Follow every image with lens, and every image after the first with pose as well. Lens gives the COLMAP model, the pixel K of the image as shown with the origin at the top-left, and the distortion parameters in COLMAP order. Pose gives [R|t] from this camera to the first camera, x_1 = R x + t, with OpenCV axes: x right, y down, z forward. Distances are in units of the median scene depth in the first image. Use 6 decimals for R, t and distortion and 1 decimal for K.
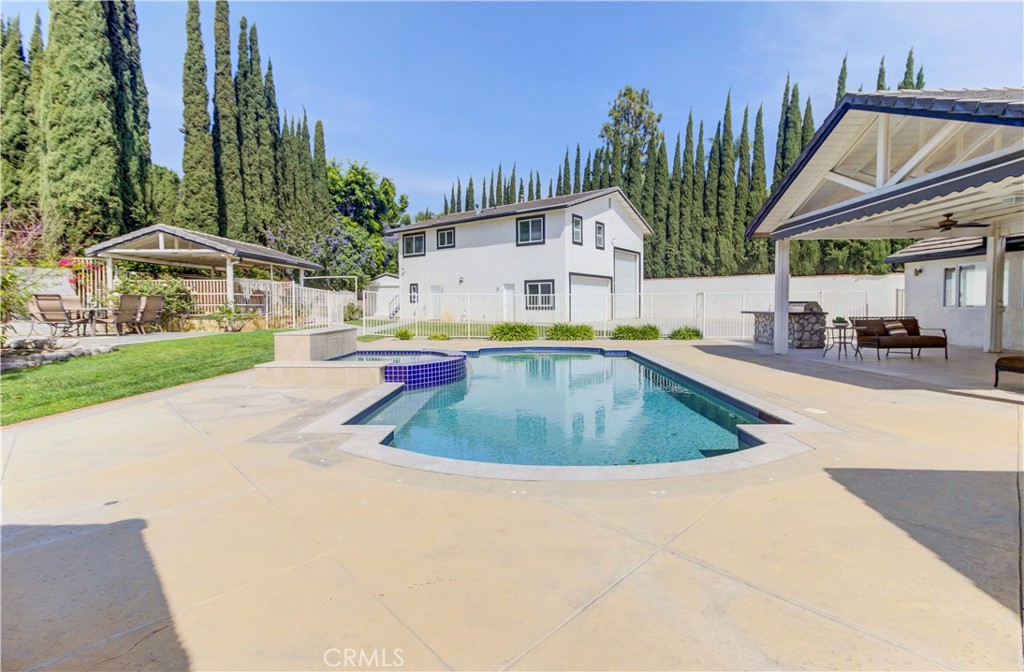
lens RADIAL K [[470.8, 0, 502.8], [0, 470.8, 322.3], [0, 0, 1]] dist [0.006699, 0.003481]
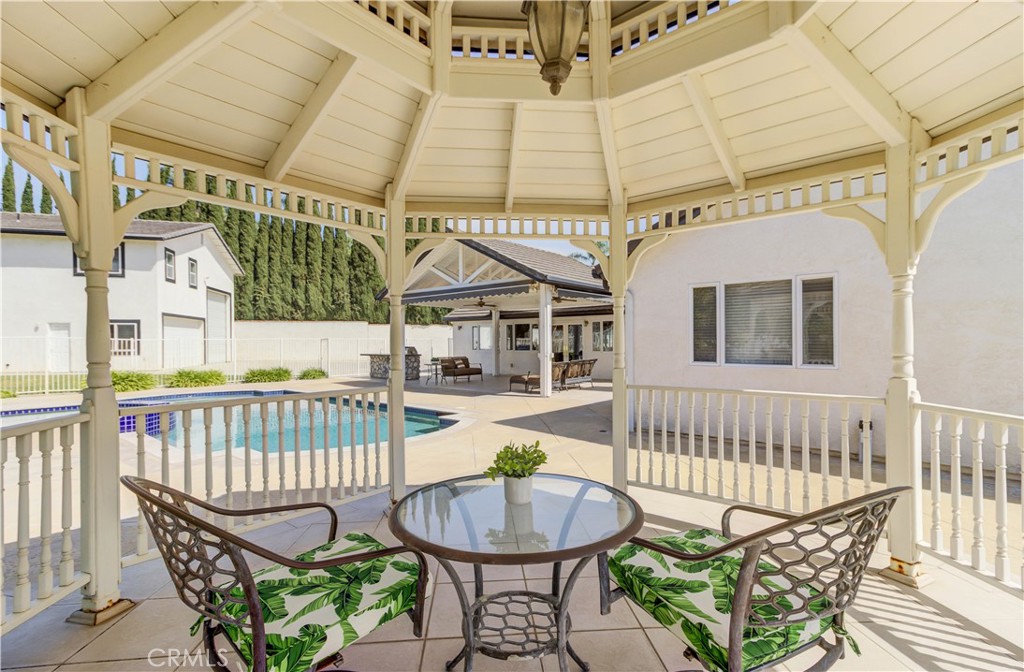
lens RADIAL K [[470.8, 0, 513.2], [0, 470.8, 340.9], [0, 0, 1]] dist [0.006699, 0.003481]
pose [[0.637437, 0.006965, 0.770471, -0.096805], [0.030470, 0.998949, -0.034239, -0.001571], [-0.769900, 0.045301, 0.636555, -0.056700]]
